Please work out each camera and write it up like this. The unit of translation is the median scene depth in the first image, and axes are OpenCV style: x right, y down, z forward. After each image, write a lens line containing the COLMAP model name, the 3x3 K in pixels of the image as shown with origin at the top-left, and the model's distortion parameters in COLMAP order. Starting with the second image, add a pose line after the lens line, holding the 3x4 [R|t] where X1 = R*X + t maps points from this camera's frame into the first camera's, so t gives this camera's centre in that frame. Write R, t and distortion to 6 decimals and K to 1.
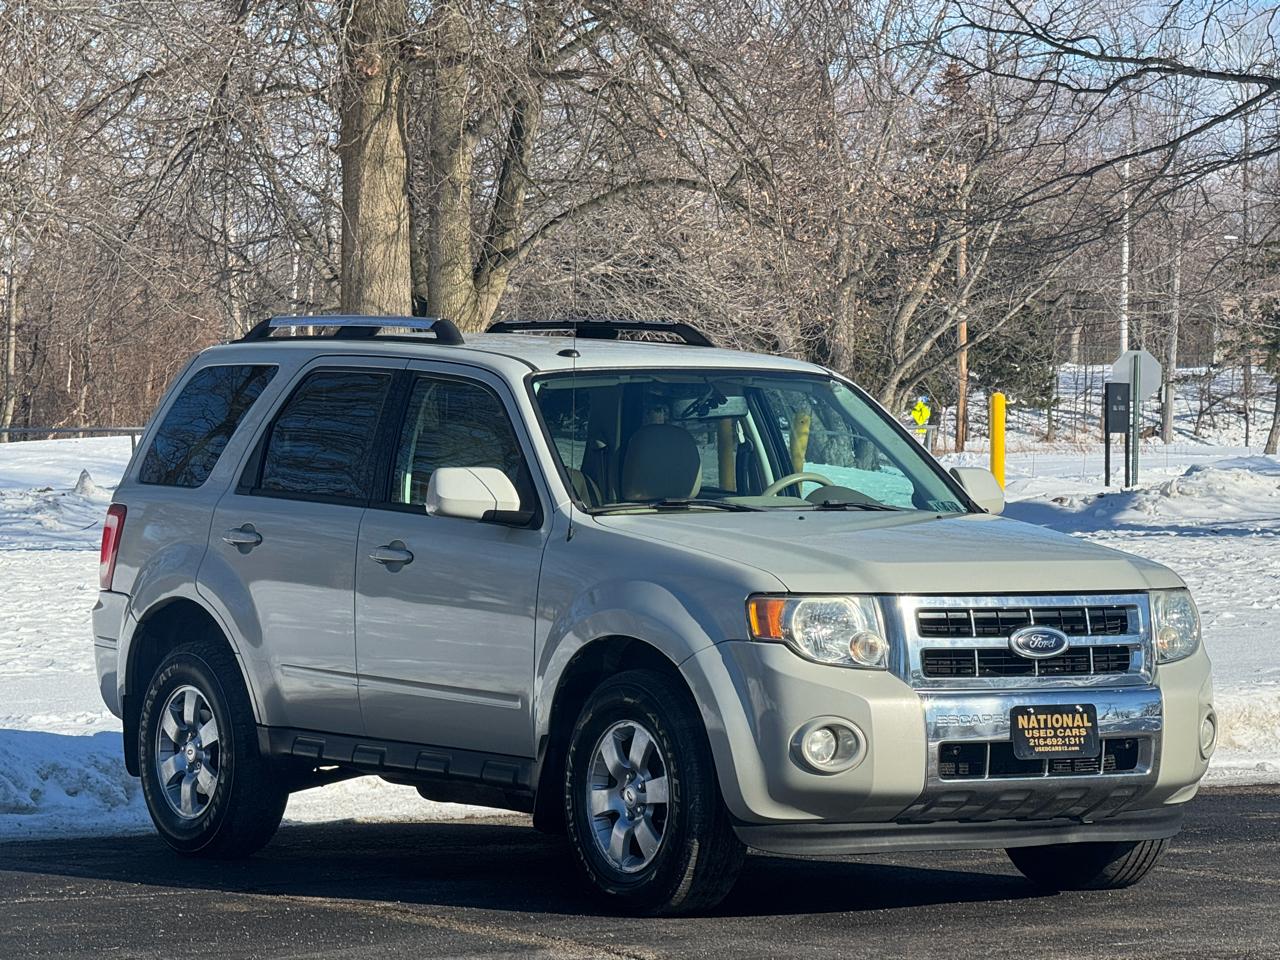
lens RADIAL K [[5586.7, 0, 641.6], [0, 5586.7, 537.5], [0, 0, 1]] dist [0.351864, -4.655060]
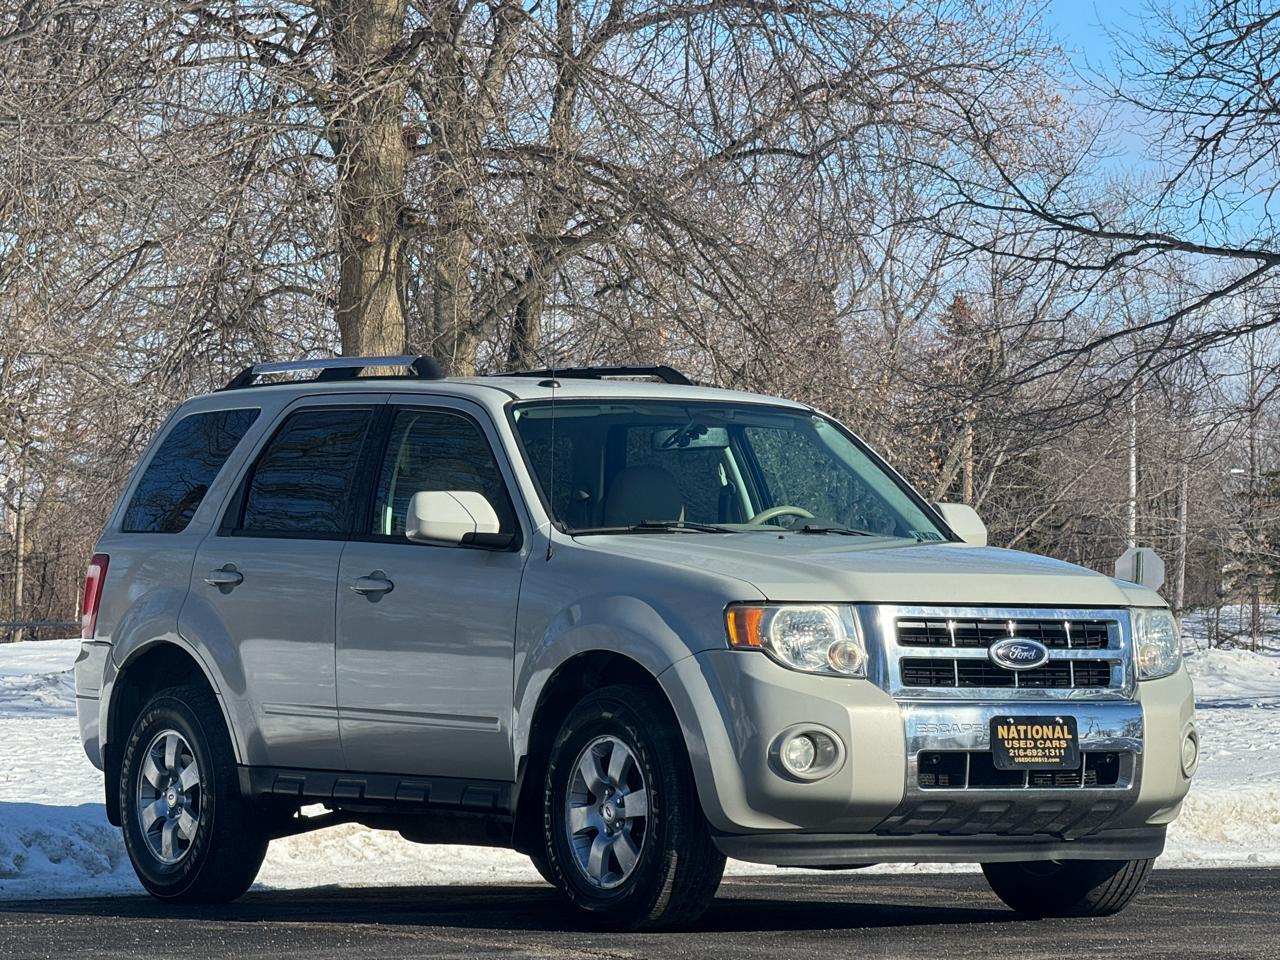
lens RADIAL K [[5586.7, 0, 641.6], [0, 5586.7, 537.5], [0, 0, 1]] dist [0.351864, -4.655060]
pose [[0.999998, -0.001230, -0.001855, 0.005526], [0.001145, 0.998962, -0.045543, 0.041920], [0.001909, 0.045541, 0.998961, 0.003260]]
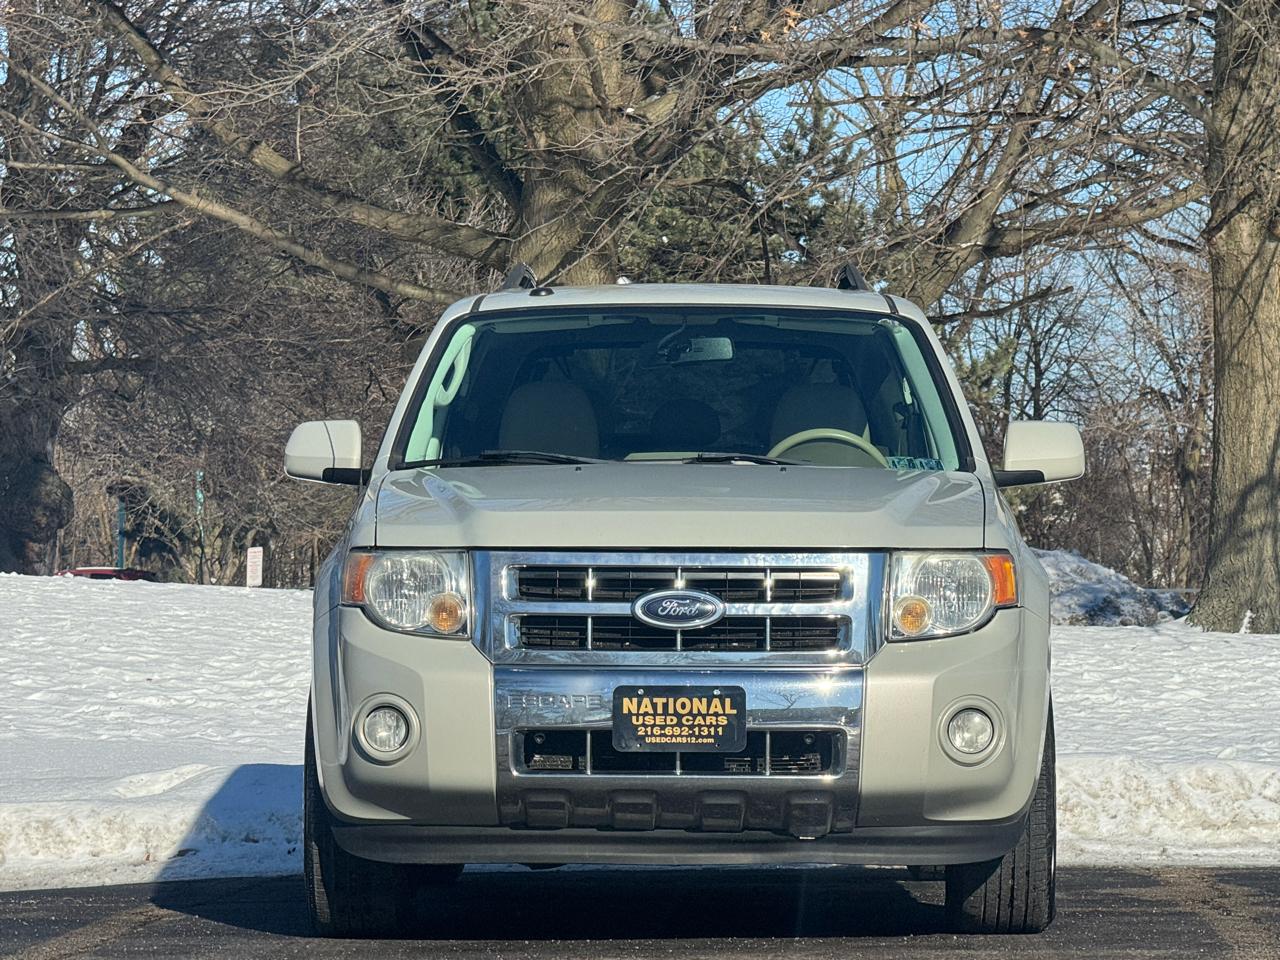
lens RADIAL K [[5586.7, 0, 641.6], [0, 5586.7, 537.5], [0, 0, 1]] dist [0.351864, -4.655060]
pose [[0.828157, -0.008514, -0.560431, 0.502952], [-0.009755, 0.999514, -0.029601, 0.031263], [0.560411, 0.029981, 0.827672, 0.316883]]
